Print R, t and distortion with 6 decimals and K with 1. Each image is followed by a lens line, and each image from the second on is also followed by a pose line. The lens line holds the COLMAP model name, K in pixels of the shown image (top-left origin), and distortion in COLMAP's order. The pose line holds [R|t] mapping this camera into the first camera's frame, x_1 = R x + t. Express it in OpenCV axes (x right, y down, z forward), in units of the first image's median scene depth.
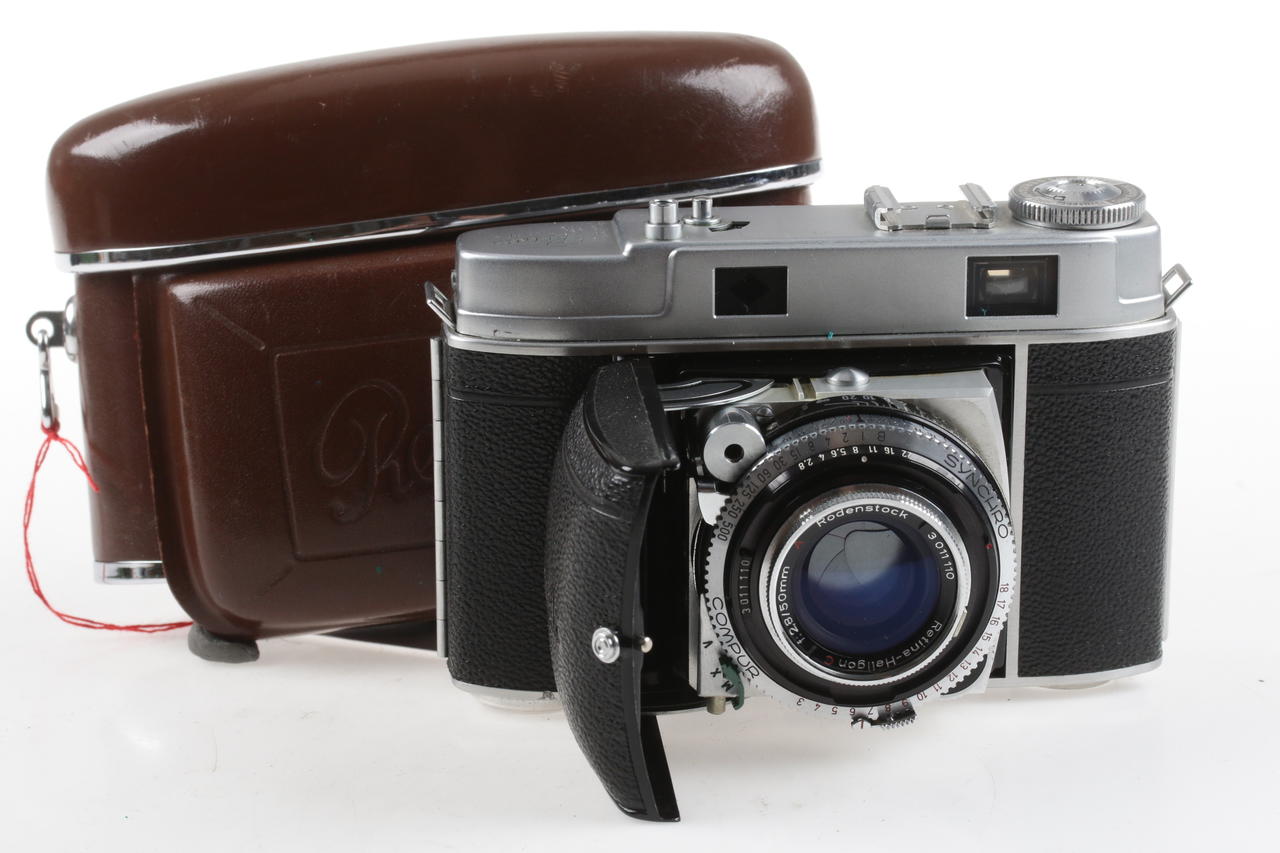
lens RADIAL K [[3550.9, 0, 640.0], [0, 3550.9, 426.5], [0, 0, 1]] dist [0.026914, 0.275108]
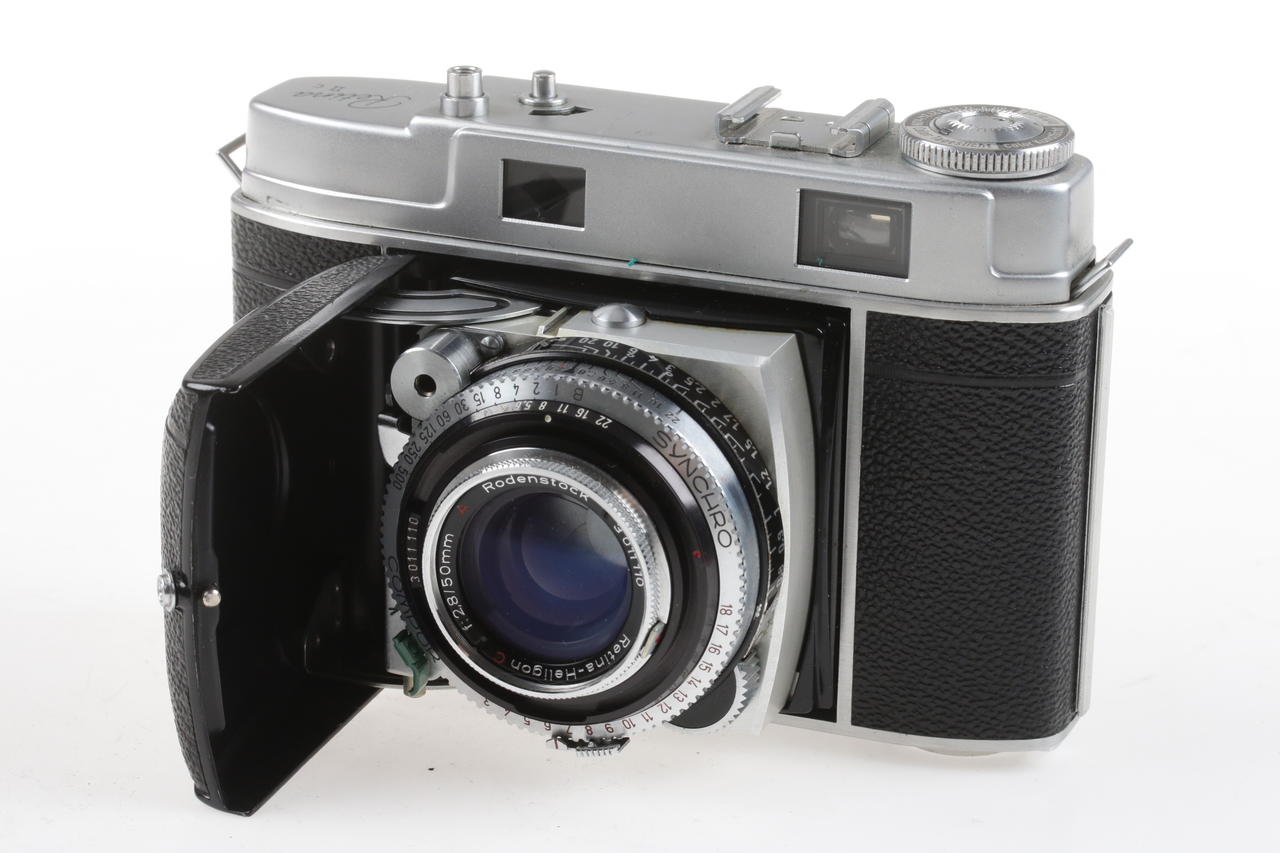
lens RADIAL K [[3604.0, 0, 640.0], [0, 3604.0, 426.5], [0, 0, 1]] dist [0.382228, 0.150765]
pose [[0.914701, 0.165620, -0.368636, 0.361765], [-0.148826, 0.986109, 0.073751, -0.049329], [0.375730, -0.012598, 0.926644, 0.242279]]
